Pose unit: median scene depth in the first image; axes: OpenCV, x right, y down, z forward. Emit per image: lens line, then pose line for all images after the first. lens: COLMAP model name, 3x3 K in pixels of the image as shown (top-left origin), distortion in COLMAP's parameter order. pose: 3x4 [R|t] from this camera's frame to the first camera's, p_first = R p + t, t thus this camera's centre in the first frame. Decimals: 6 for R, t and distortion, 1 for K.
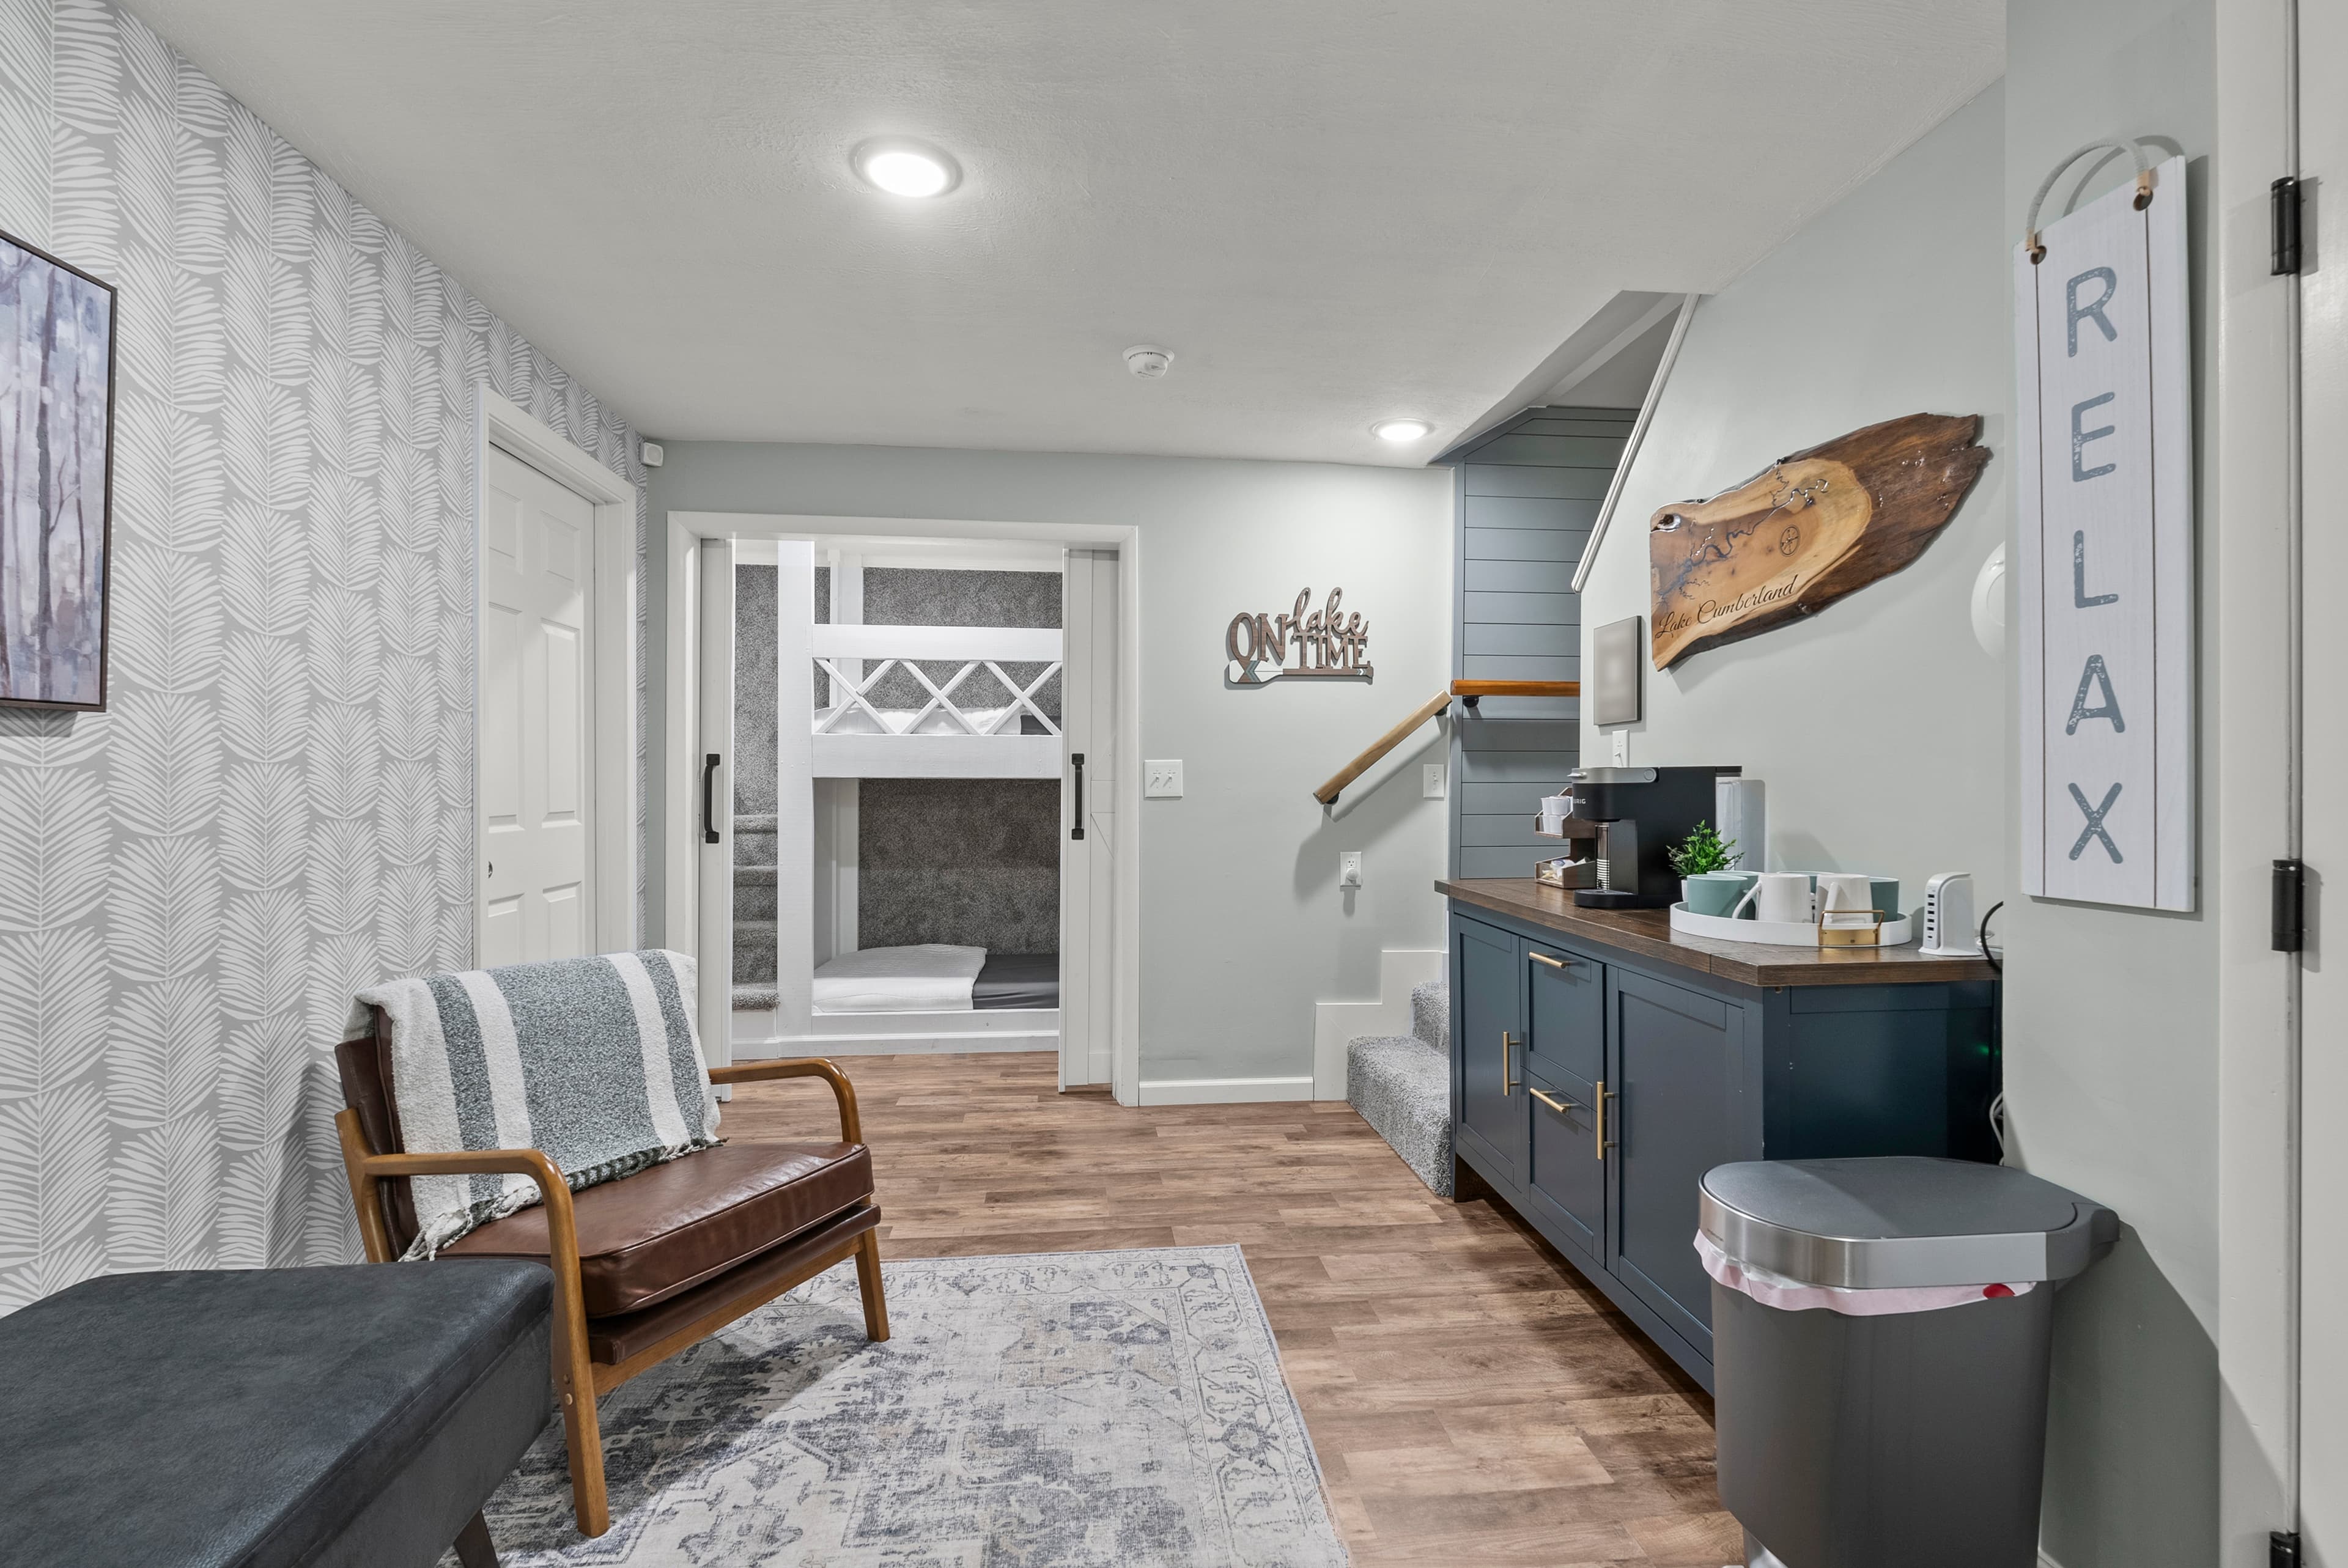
lens RADIAL K [[949.2, 0, 1165.7], [0, 949.2, 786.7], [0, 0, 1]] dist [0.001814, 0.000267]
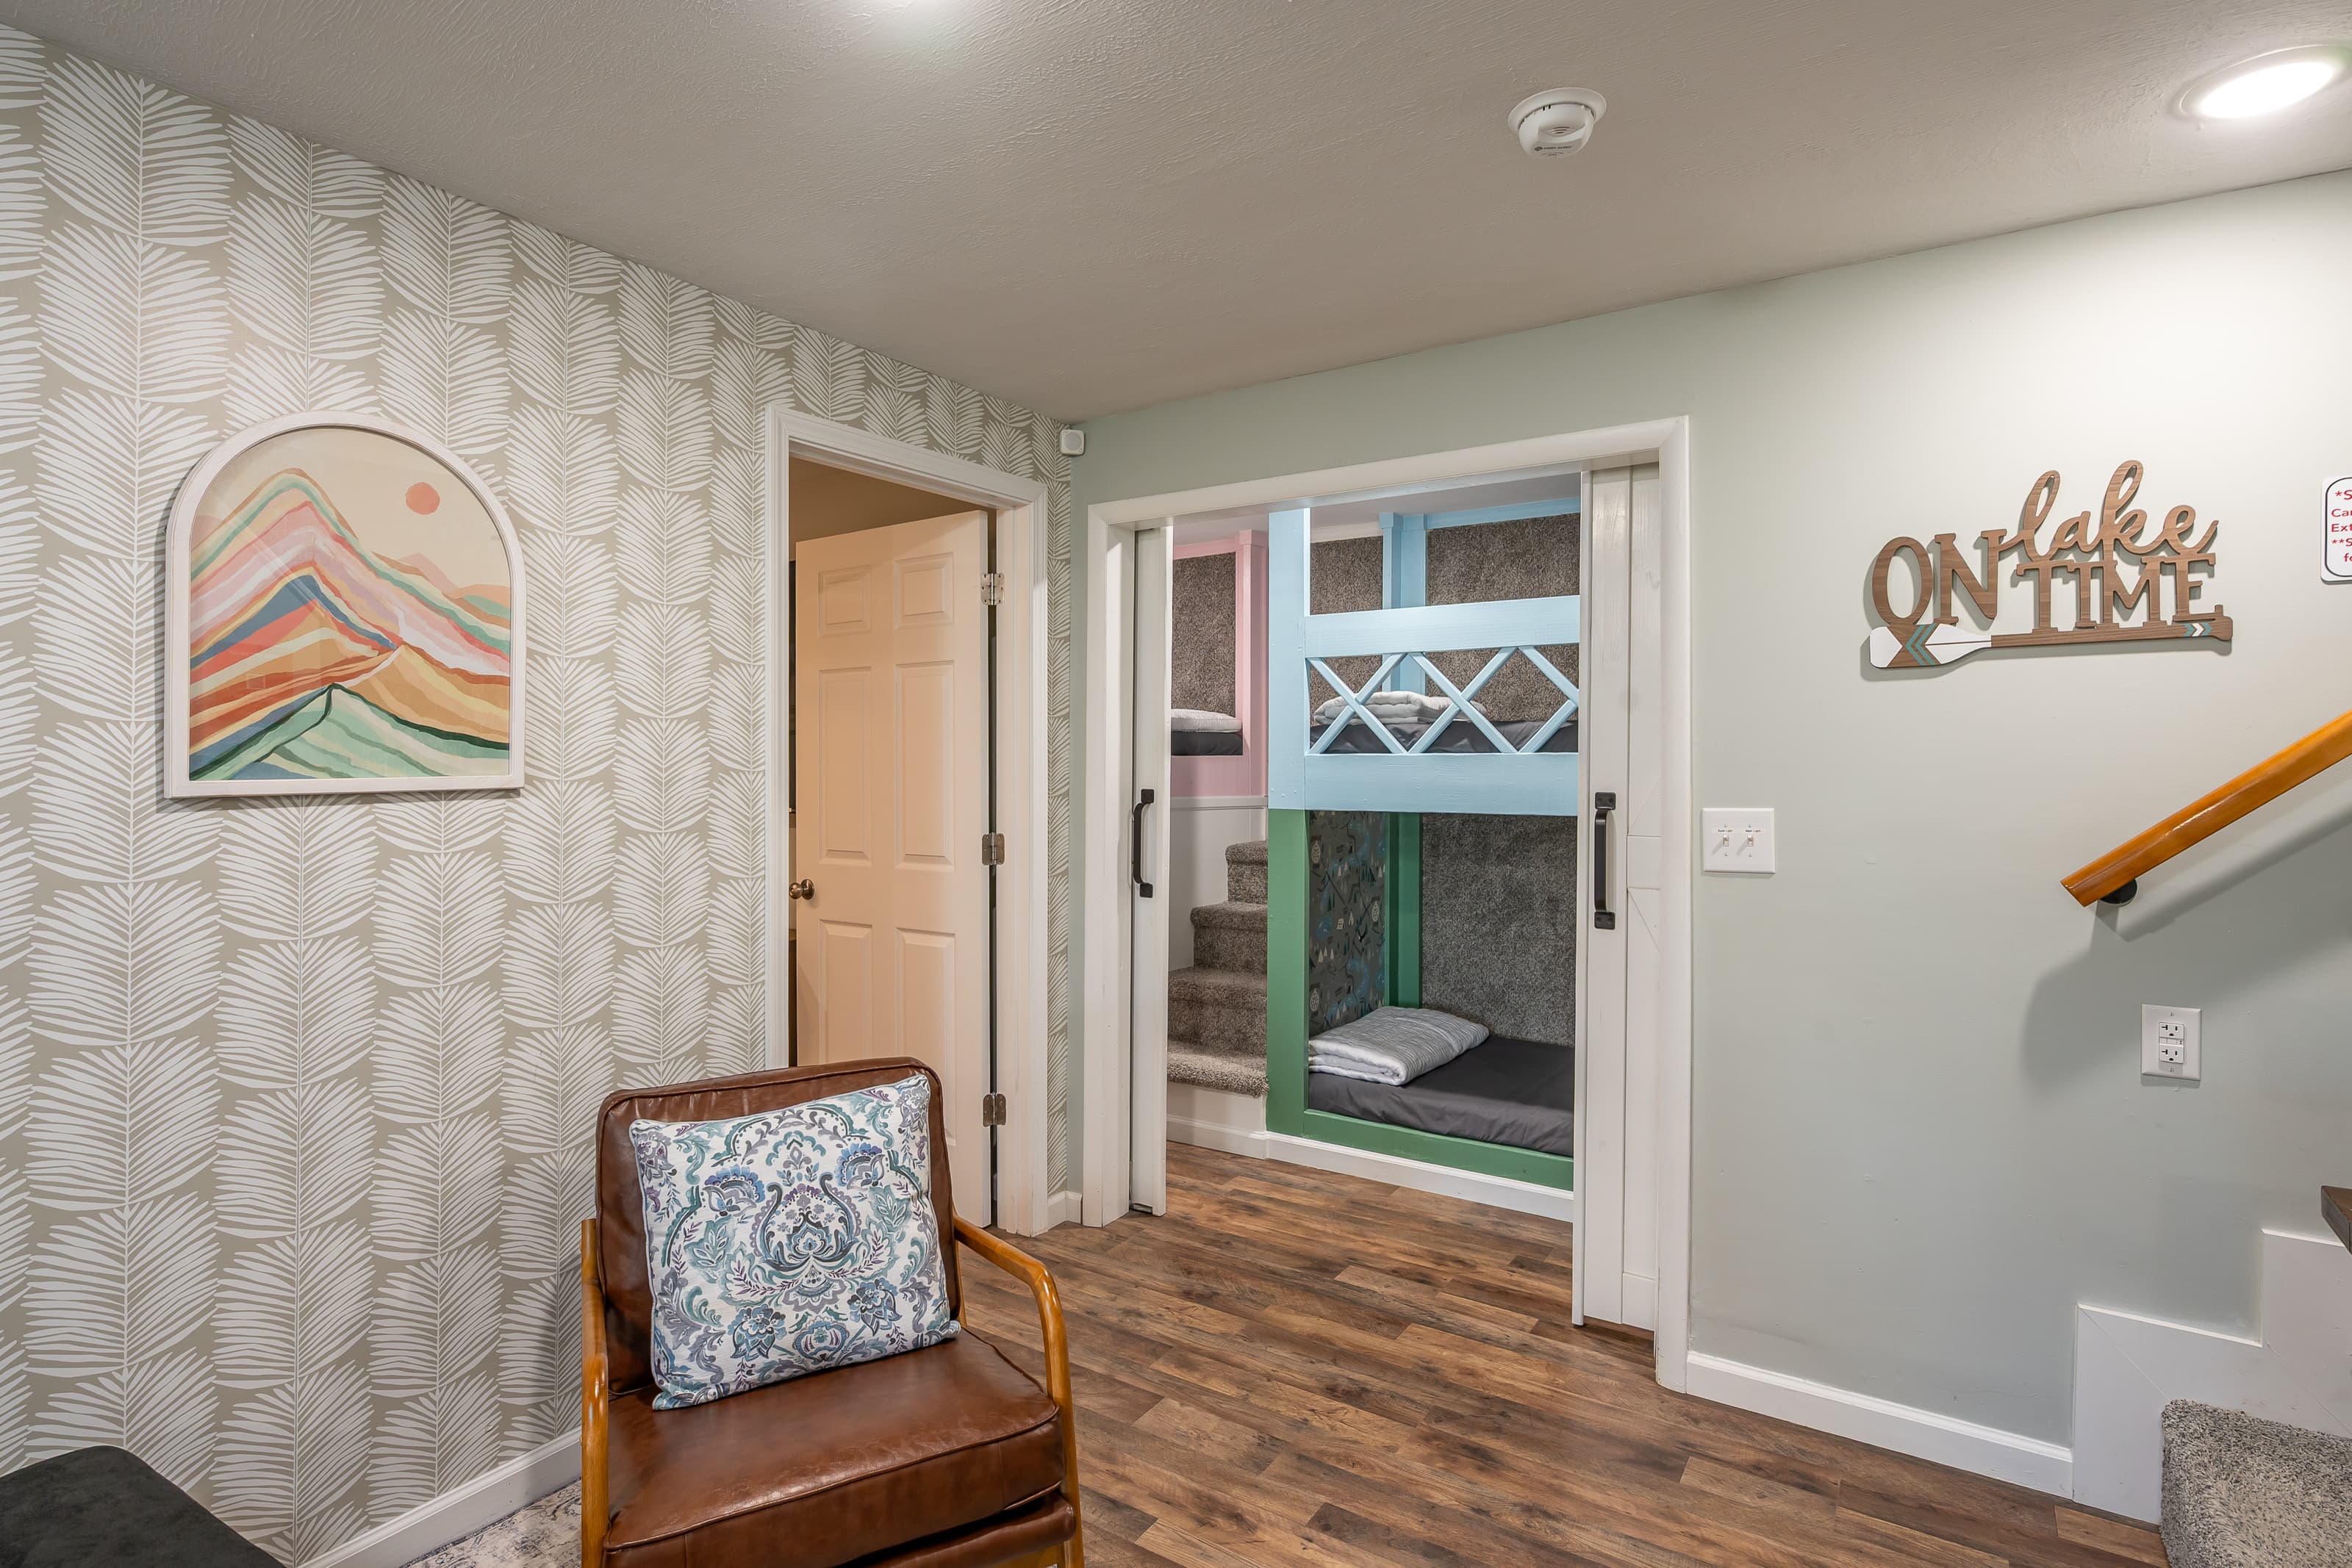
lens RADIAL K [[1128.6, 0, 1175.0], [0, 1128.6, 769.8], [0, 0, 1]] dist [-0.000205, -0.000336]
pose [[0.792319, -0.002740, -0.610101, 0.146501], [-0.002732, 0.999964, -0.008038, -0.045355], [0.610101, 0.008035, 0.792283, 0.245649]]
